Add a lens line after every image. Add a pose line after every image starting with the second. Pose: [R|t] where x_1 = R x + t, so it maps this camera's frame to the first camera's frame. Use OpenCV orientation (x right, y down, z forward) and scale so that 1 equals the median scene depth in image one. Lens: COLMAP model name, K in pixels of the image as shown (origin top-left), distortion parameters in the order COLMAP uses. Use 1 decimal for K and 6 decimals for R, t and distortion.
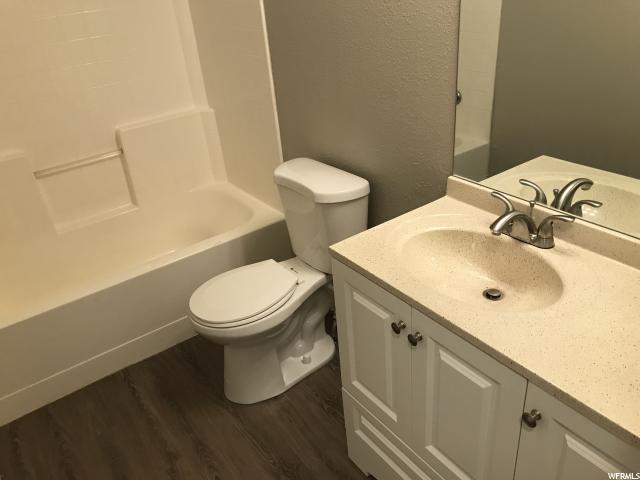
lens RADIAL K [[524.4, 0, 319.7], [0, 524.4, 237.7], [0, 0, 1]] dist [0.073111, -0.111566]
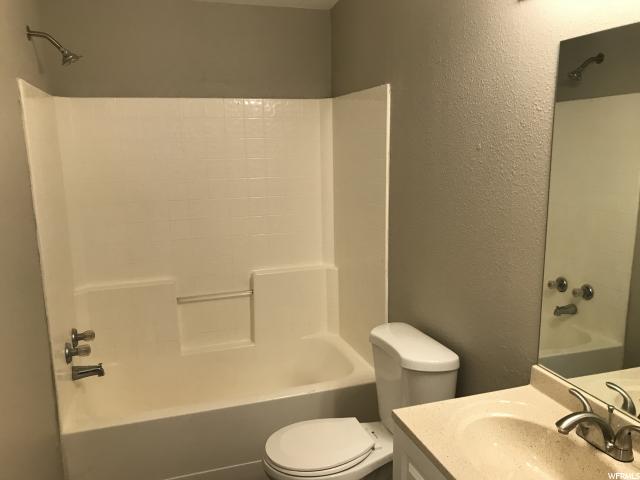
lens RADIAL K [[524.4, 0, 319.7], [0, 524.4, 237.7], [0, 0, 1]] dist [0.073111, -0.111566]
pose [[0.952050, 0.124173, -0.279610, 0.096912], [-0.202986, 0.940173, -0.273628, 0.009383], [0.228905, 0.317264, 0.920297, -0.060017]]
